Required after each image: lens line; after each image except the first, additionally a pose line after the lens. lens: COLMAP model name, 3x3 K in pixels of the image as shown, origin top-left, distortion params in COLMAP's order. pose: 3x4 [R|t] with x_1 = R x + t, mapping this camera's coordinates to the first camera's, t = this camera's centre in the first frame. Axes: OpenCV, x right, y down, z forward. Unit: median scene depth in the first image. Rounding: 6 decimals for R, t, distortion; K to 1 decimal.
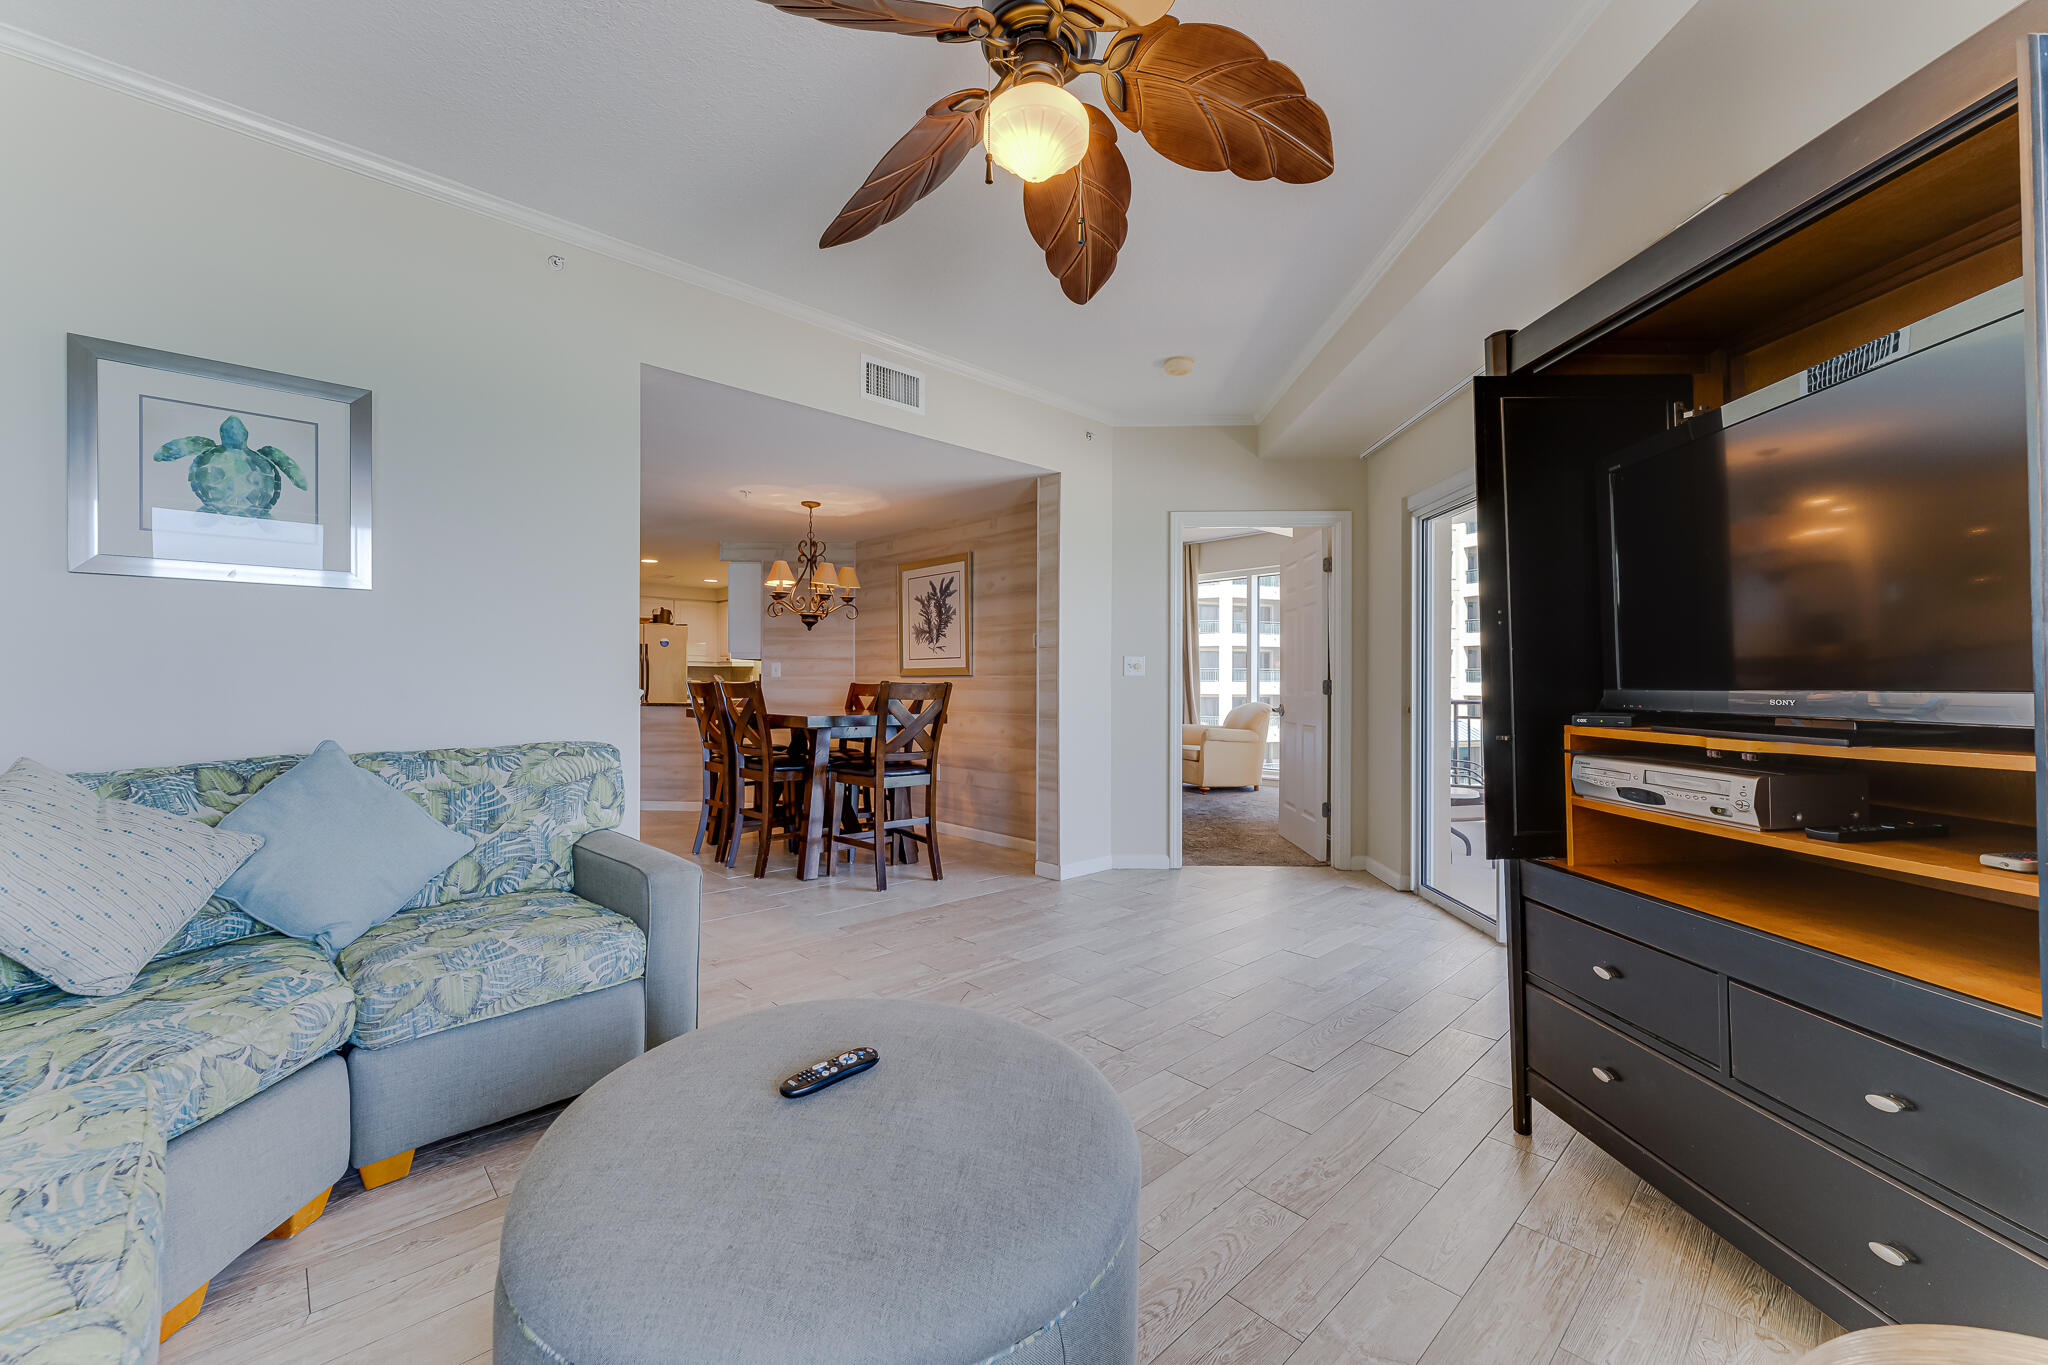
lens RADIAL K [[962.4, 0, 1020.8], [0, 962.4, 679.2], [0, 0, 1]] dist [-0.005071, -0.000492]
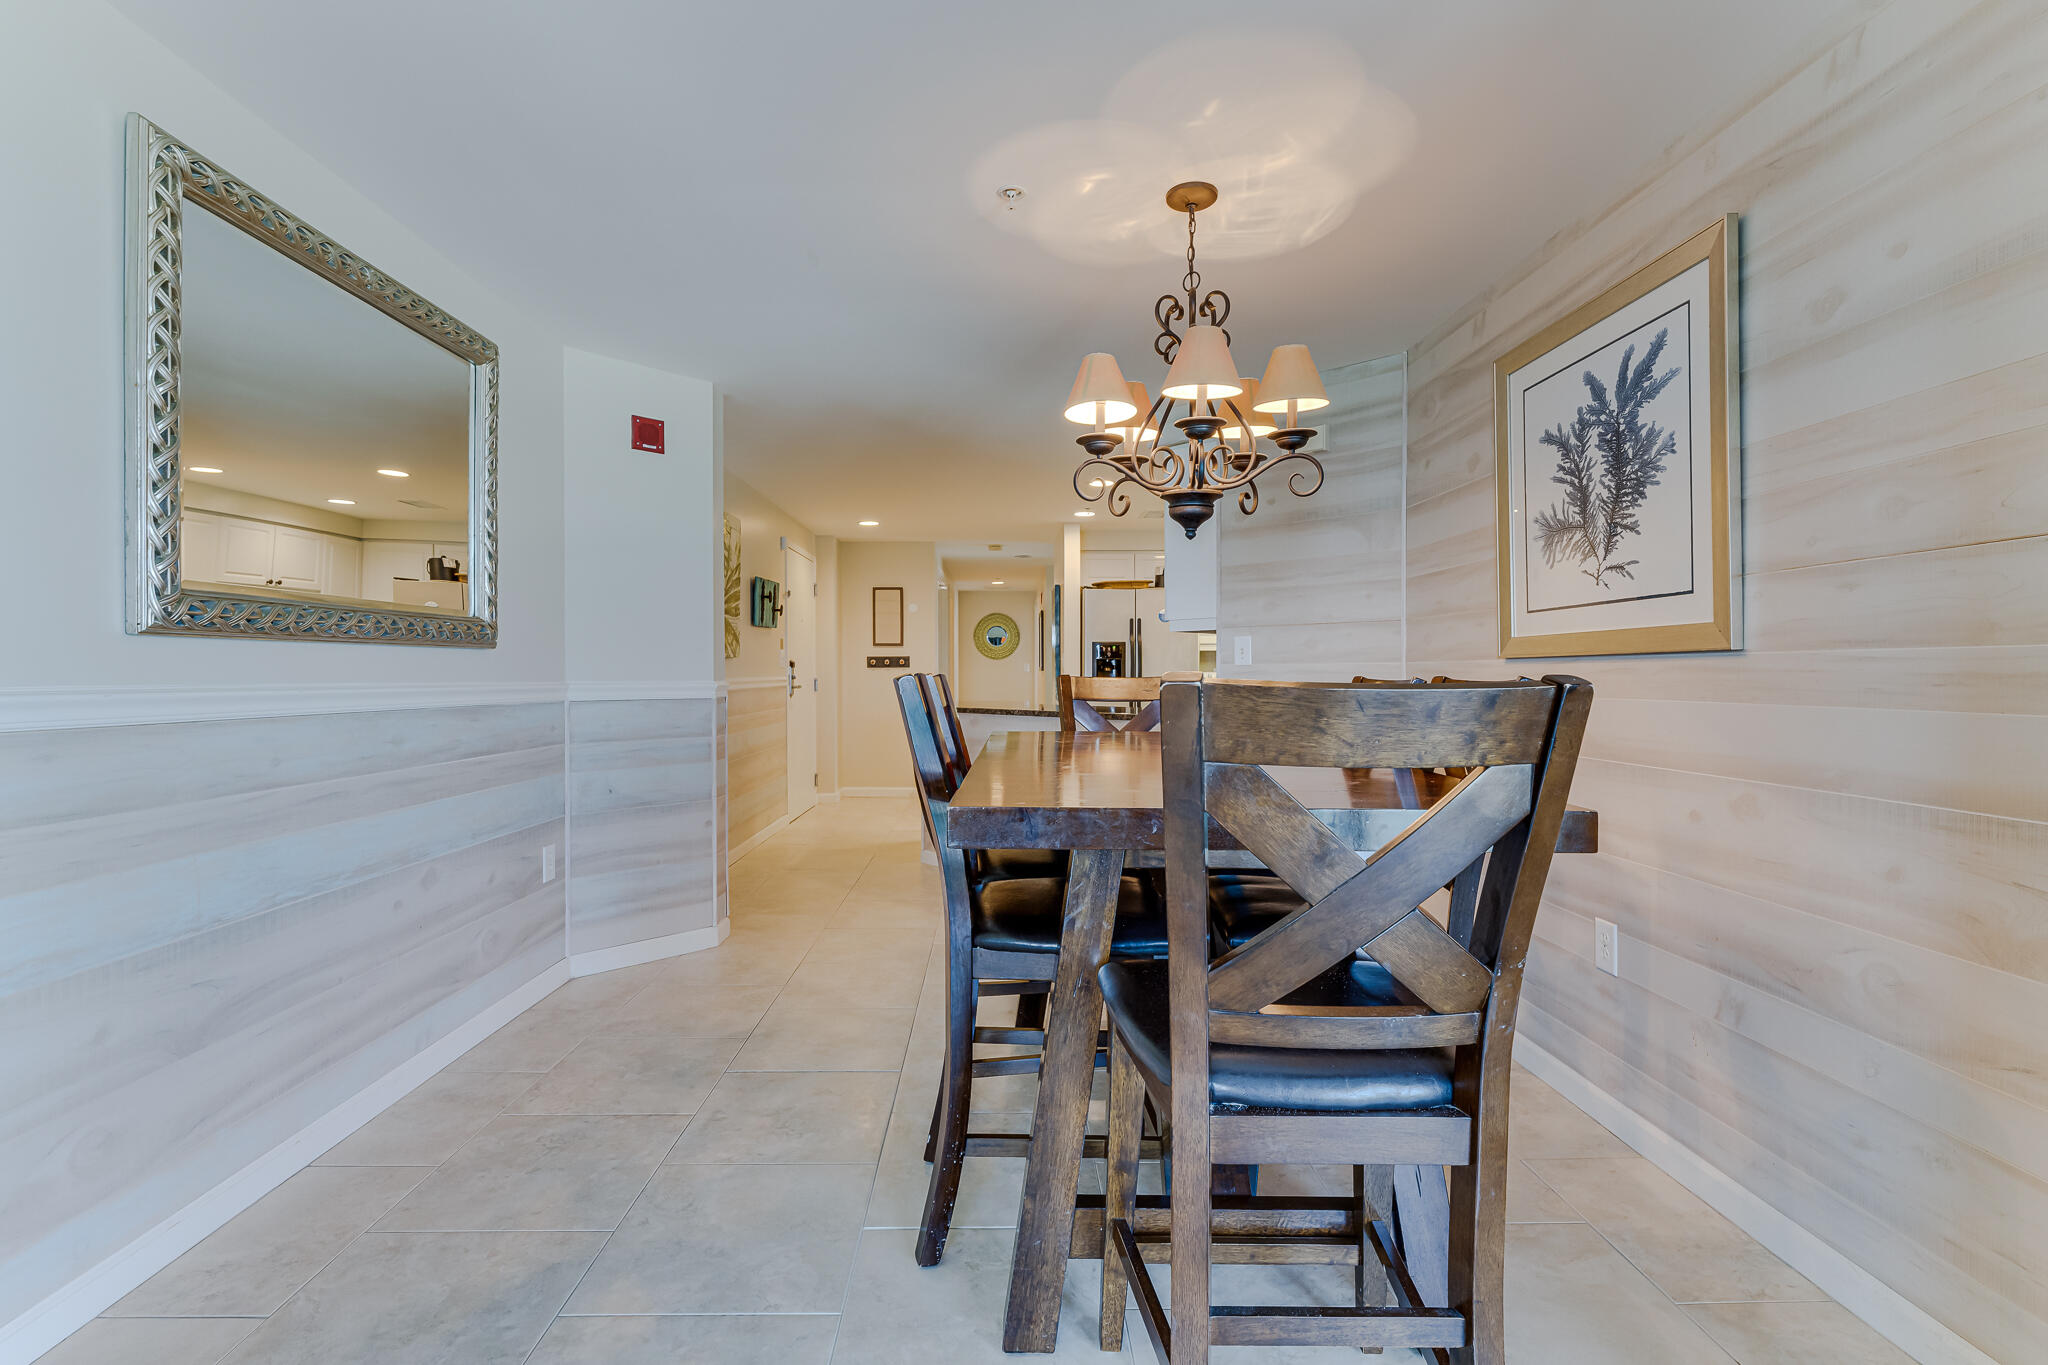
lens RADIAL K [[991.8, 0, 992.5], [0, 991.8, 680.9], [0, 0, 1]] dist [0.001290, -0.001867]
pose [[0.759553, -0.001635, -0.650444, -0.027132], [0.006249, 0.999969, 0.004783, 0.002332], [0.650416, -0.007698, 0.759540, 0.613002]]
